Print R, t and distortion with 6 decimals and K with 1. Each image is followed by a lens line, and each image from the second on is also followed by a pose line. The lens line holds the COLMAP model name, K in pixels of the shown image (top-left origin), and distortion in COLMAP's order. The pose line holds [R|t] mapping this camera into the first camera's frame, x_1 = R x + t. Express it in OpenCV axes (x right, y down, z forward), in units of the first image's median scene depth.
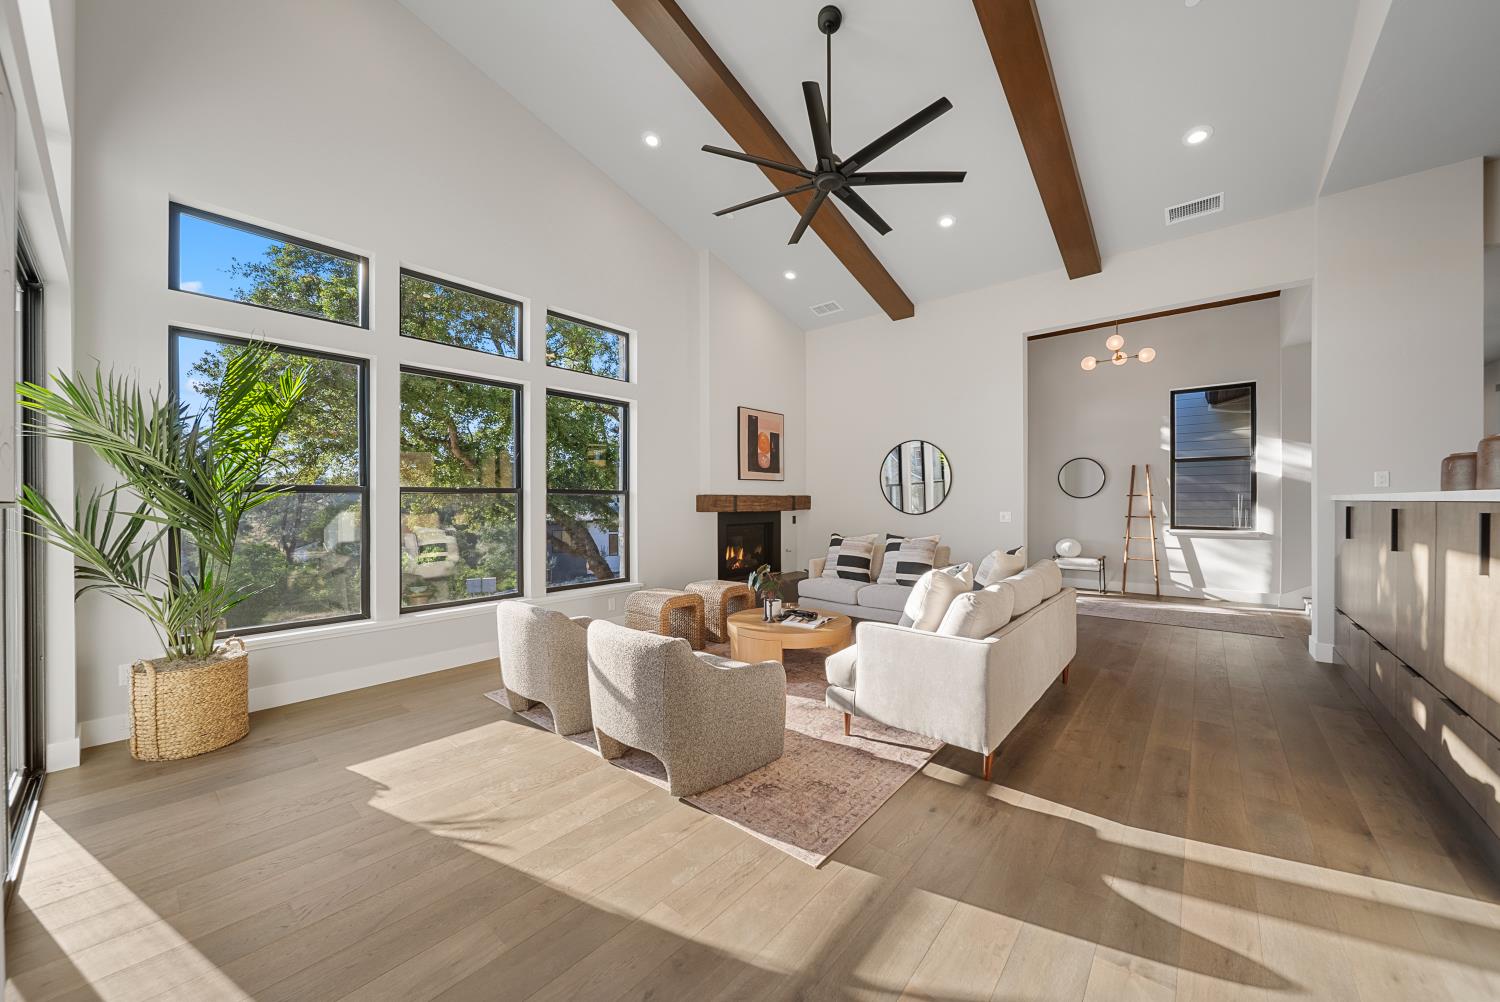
lens RADIAL K [[542.7, 0, 749.9], [0, 542.7, 500.9], [0, 0, 1]] dist [-0.003864, -0.000072]
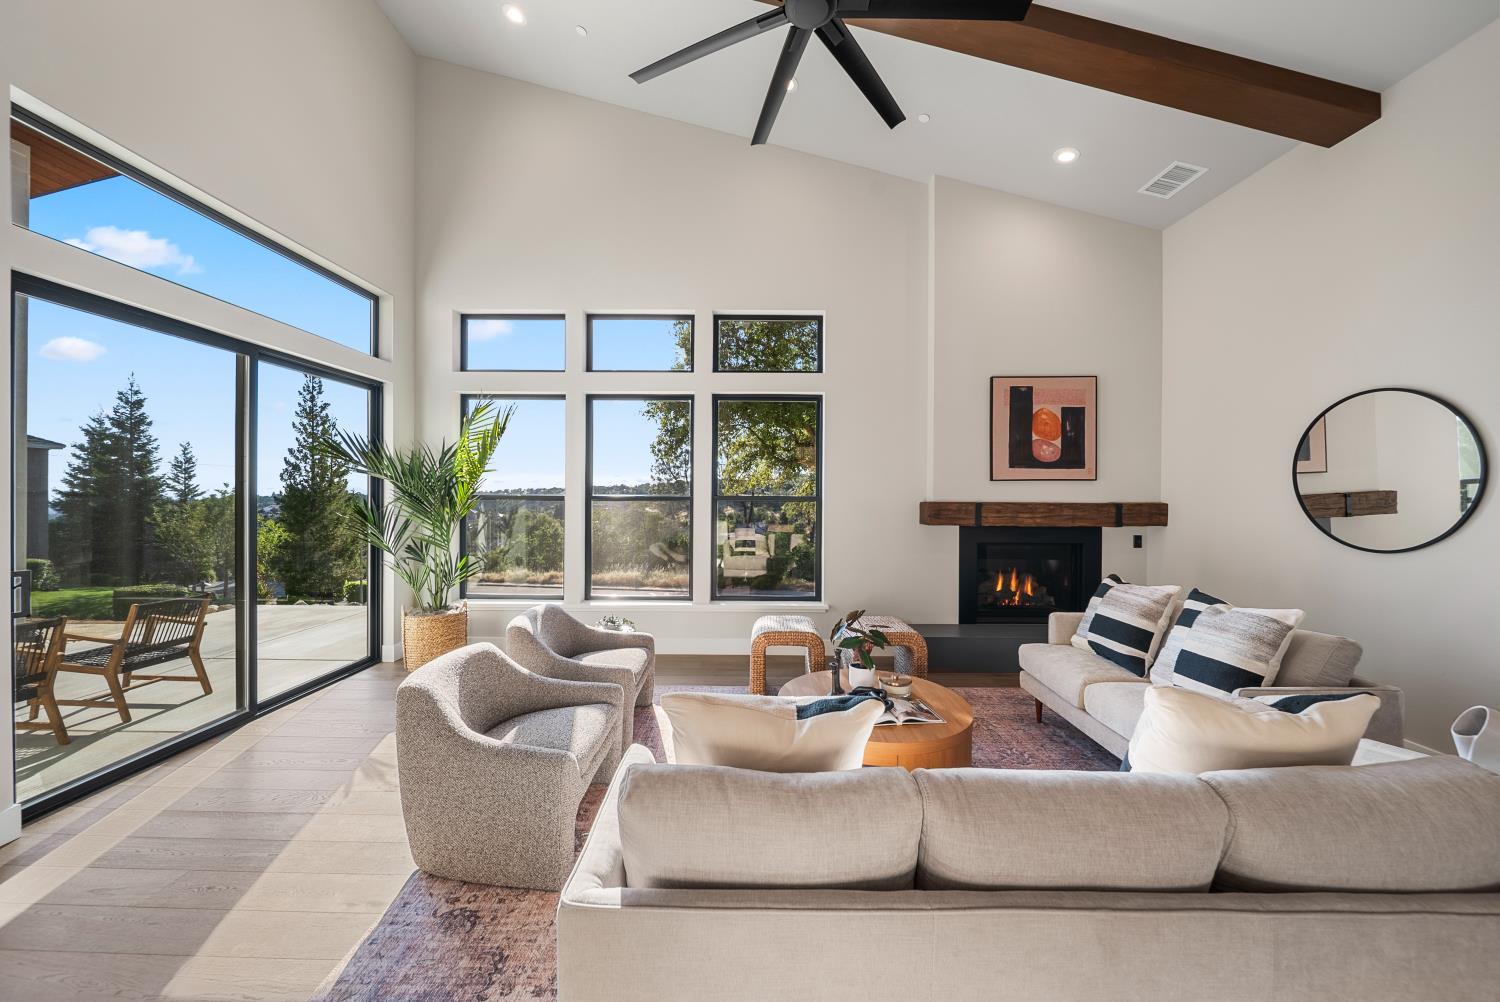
lens RADIAL K [[542.7, 0, 741.1], [0, 542.7, 493.0], [0, 0, 1]] dist [-0.003864, -0.000072]
pose [[0.636955, 0.004577, -0.770887, 0.308126], [-0.005776, 0.999983, 0.001164, -0.021889], [0.770879, 0.003711, 0.636971, 0.297315]]
